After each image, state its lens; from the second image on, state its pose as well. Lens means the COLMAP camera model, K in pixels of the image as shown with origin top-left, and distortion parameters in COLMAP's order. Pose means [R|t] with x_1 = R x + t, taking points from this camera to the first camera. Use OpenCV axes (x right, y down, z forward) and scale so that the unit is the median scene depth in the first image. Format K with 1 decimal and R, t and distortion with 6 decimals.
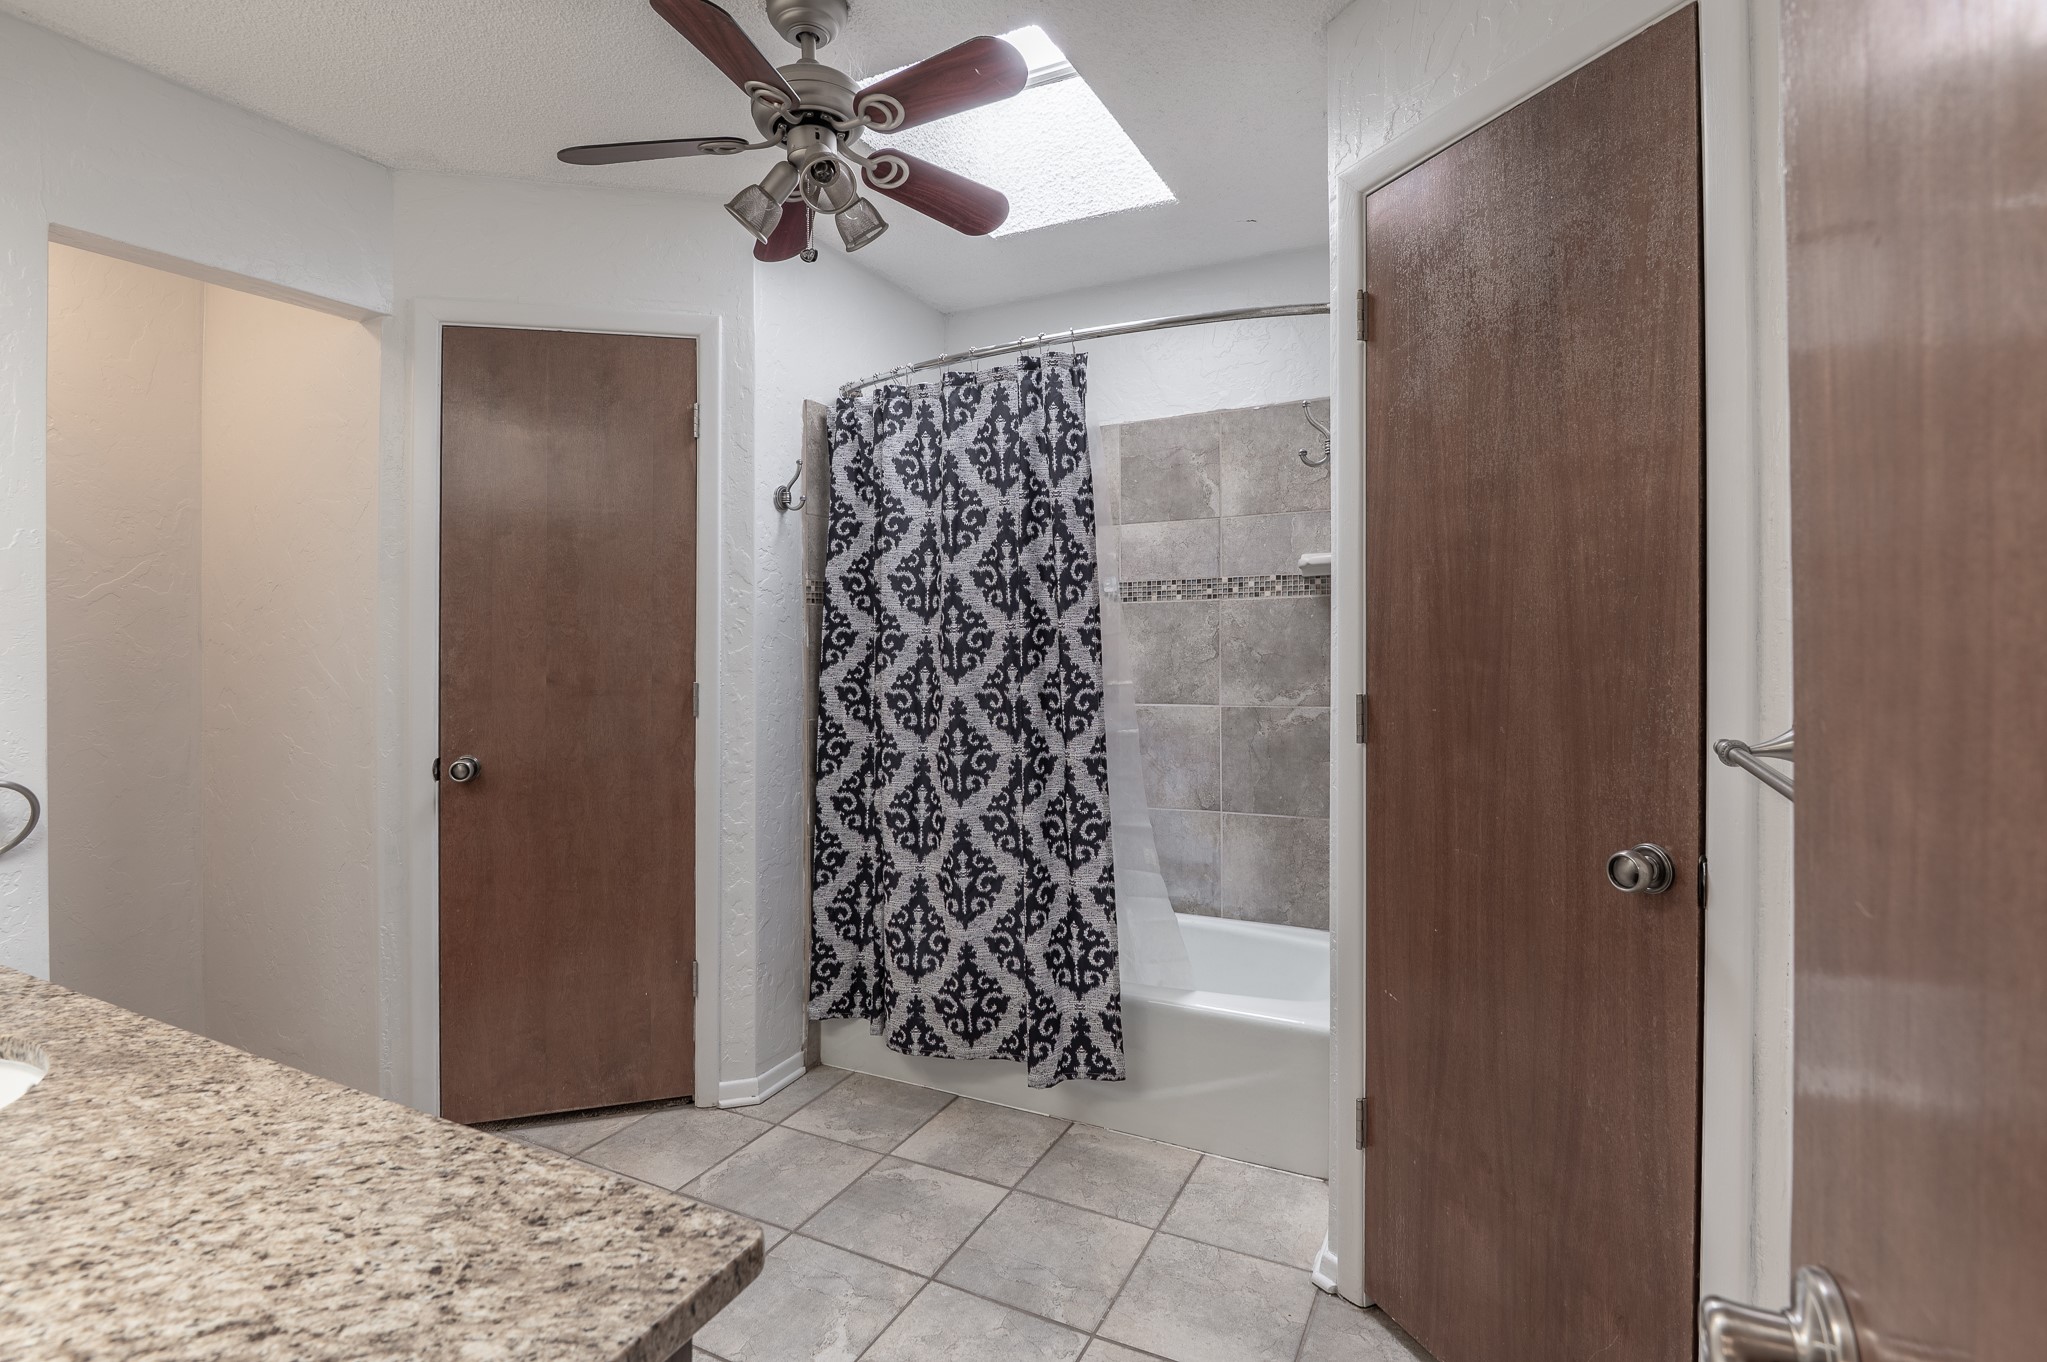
lens RADIAL K [[984.8, 0, 1014.7], [0, 984.8, 671.2], [0, 0, 1]] dist [-0.006868, -0.002648]
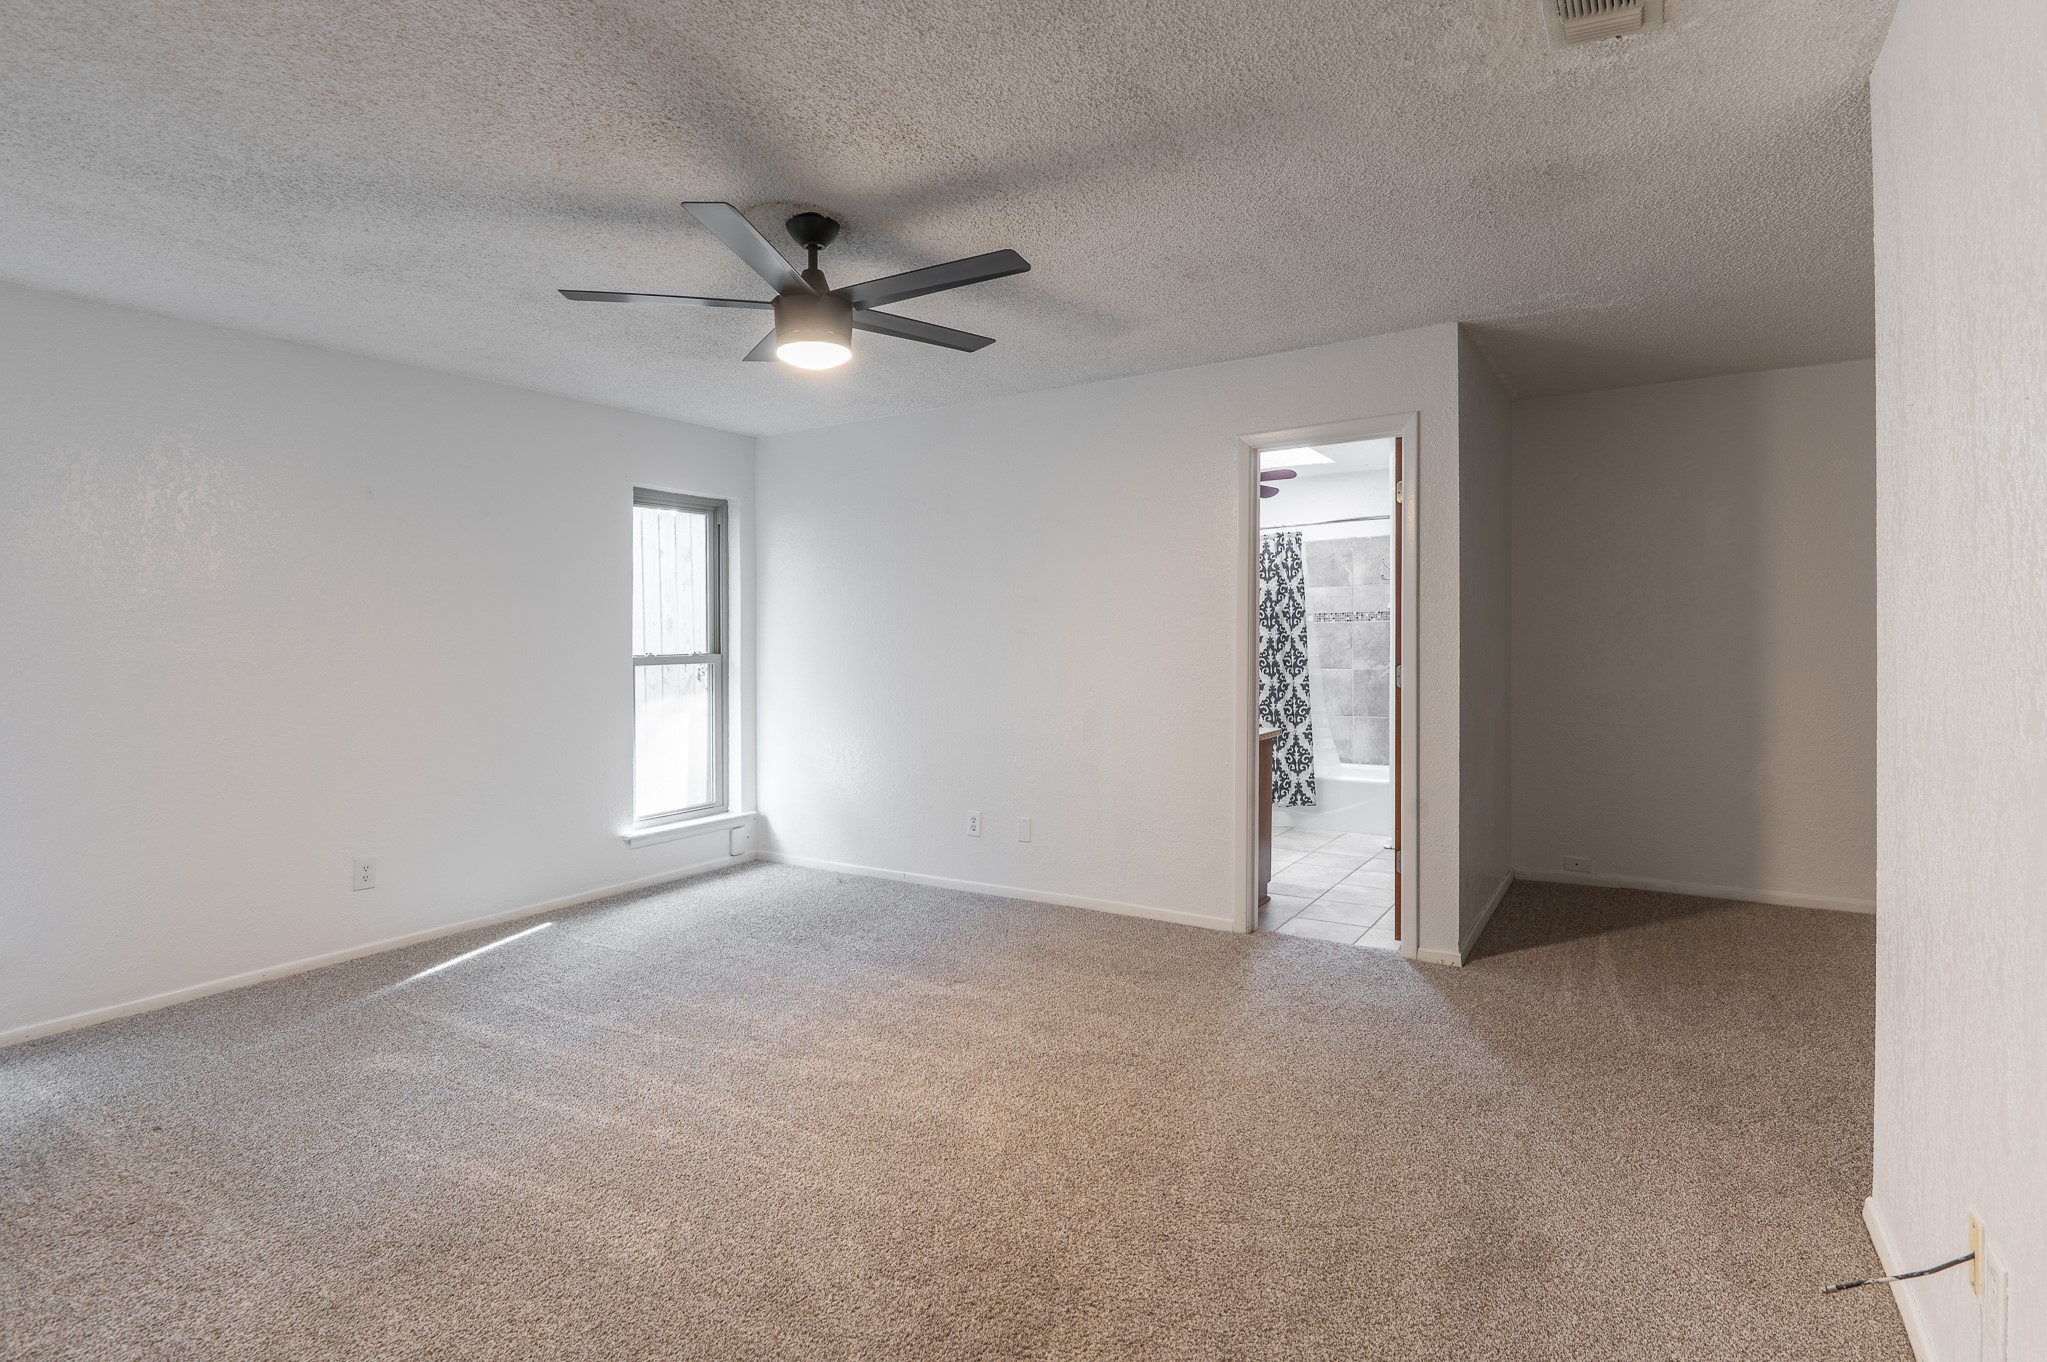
lens RADIAL K [[984.8, 0, 1034.8], [0, 984.8, 674.6], [0, 0, 1]] dist [-0.006868, -0.002648]
pose [[0.994576, 0.002771, -0.103980, -0.363606], [-0.003140, 0.999989, -0.003388, 0.074237], [0.103969, 0.003696, 0.994574, -1.703691]]
